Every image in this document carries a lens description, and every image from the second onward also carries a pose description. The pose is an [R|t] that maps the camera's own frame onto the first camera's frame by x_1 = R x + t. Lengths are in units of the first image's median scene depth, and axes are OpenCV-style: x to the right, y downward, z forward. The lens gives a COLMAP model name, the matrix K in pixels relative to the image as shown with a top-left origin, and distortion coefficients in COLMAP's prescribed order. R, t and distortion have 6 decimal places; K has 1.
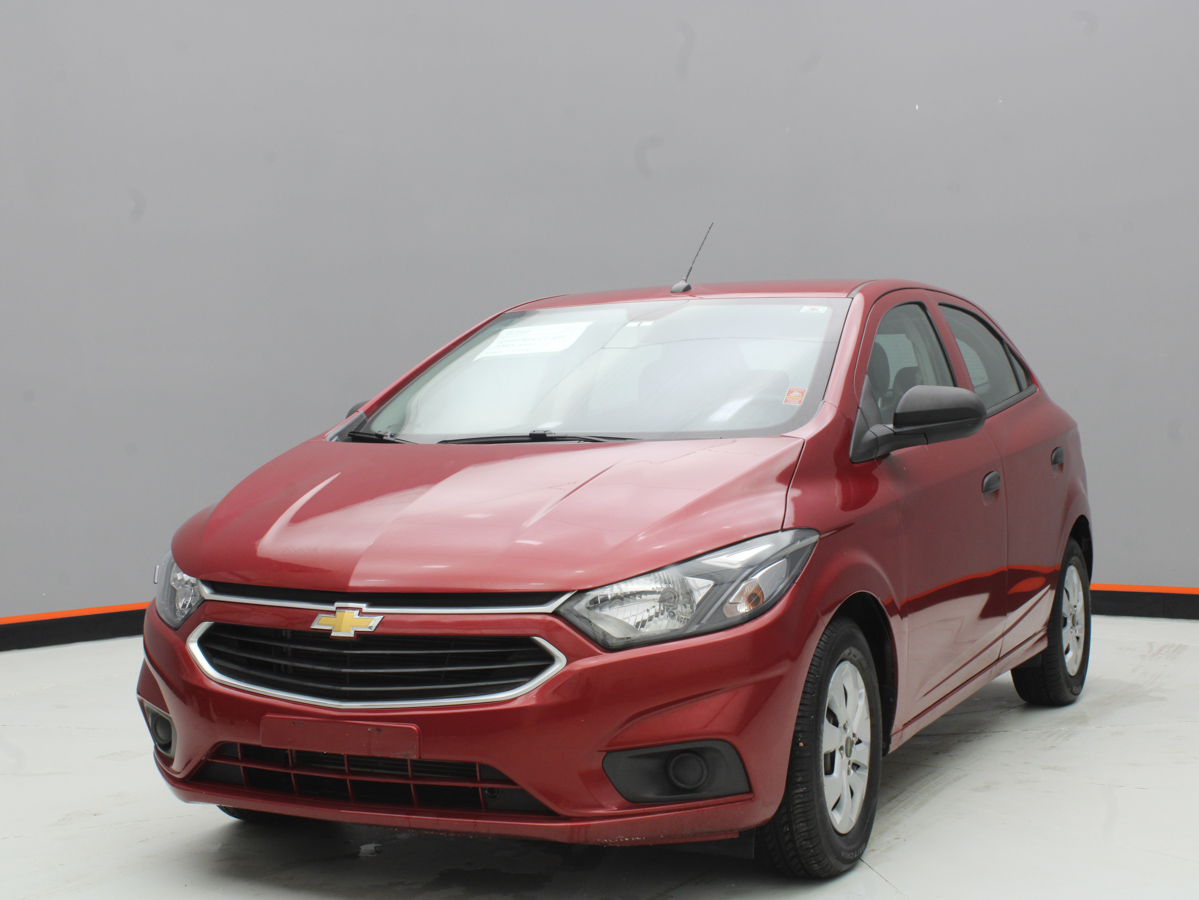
lens RADIAL K [[1909.6, 0, 599.5], [0, 1909.6, 450.0], [0, 0, 1]] dist [-0.112161, 0.162512]
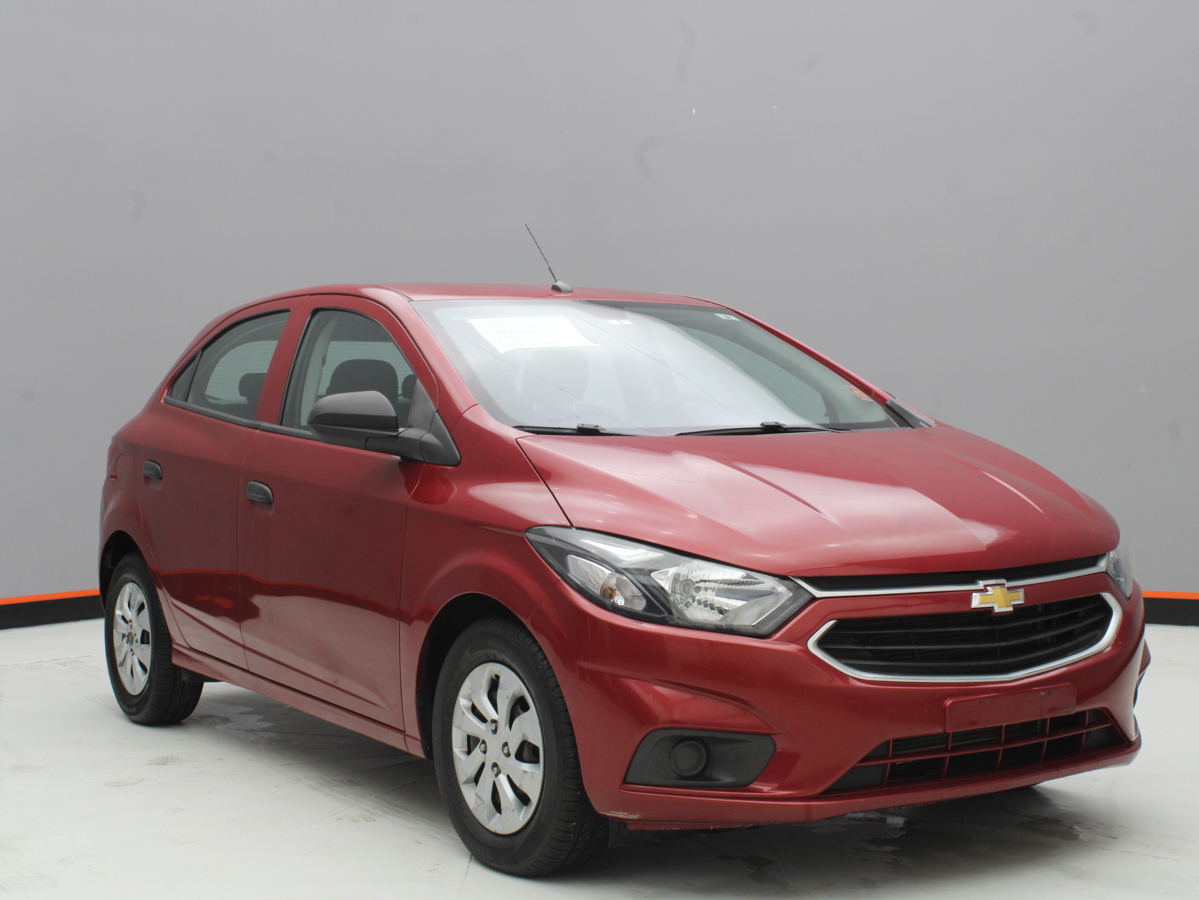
lens RADIAL K [[1909.6, 0, 599.5], [0, 1909.6, 450.0], [0, 0, 1]] dist [-0.112161, 0.162512]
pose [[0.501498, -0.008218, 0.865120, -1.141262], [0.024951, 0.999676, -0.004968, 0.009070], [-0.864799, 0.024077, 0.501540, 0.665761]]
